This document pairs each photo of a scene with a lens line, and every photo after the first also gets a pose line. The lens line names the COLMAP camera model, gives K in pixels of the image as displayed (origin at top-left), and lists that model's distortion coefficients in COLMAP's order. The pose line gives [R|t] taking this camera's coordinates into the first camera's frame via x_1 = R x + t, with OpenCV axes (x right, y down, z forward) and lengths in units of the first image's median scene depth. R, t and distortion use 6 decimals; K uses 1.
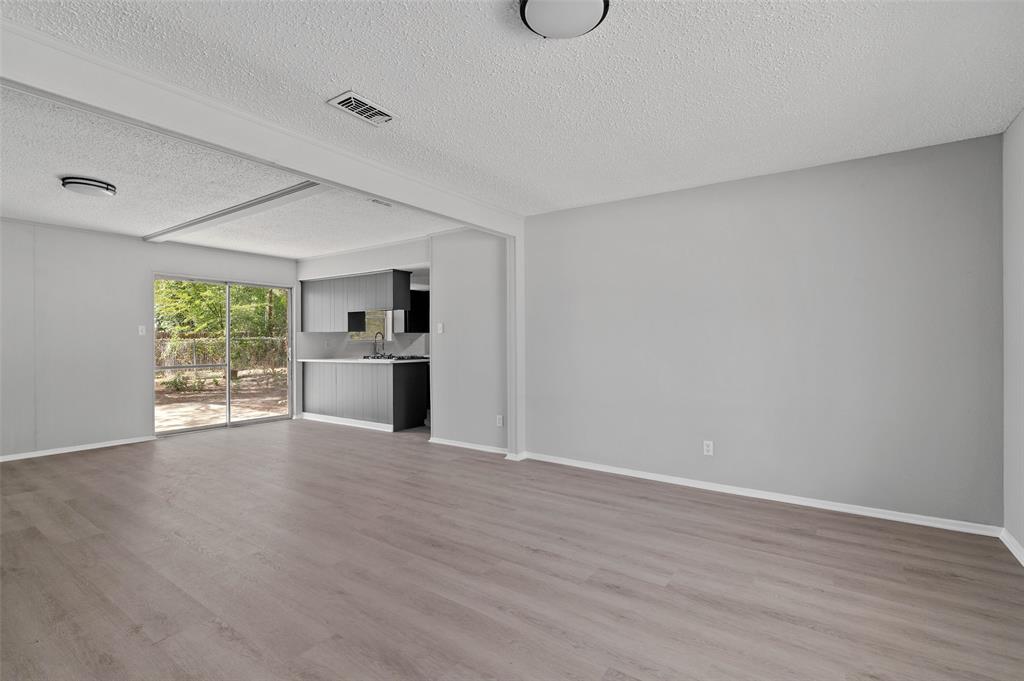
lens RADIAL K [[470.7, 0, 511.0], [0, 470.7, 337.8], [0, 0, 1]] dist [-0.002627, -0.000229]
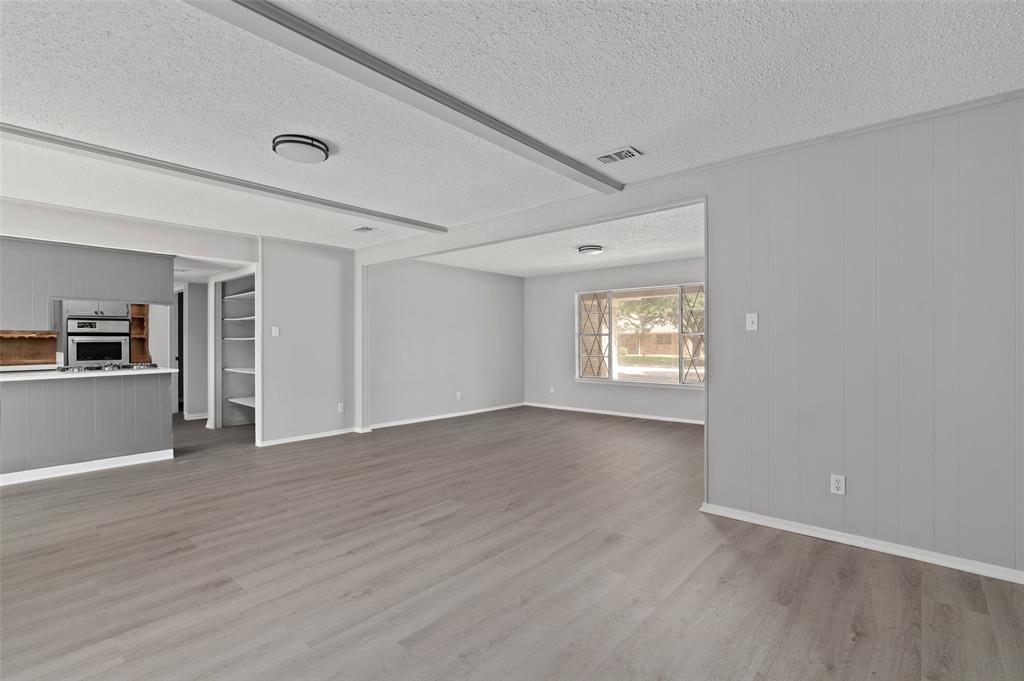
lens RADIAL K [[467.5, 0, 516.9], [0, 467.5, 341.2], [0, 0, 1]] dist [-0.008125, -0.000165]
pose [[0.099838, 0.004894, 0.994992, -1.665340], [-0.002231, 0.999986, -0.004695, 0.005376], [-0.995001, -0.001751, 0.099847, 0.568077]]
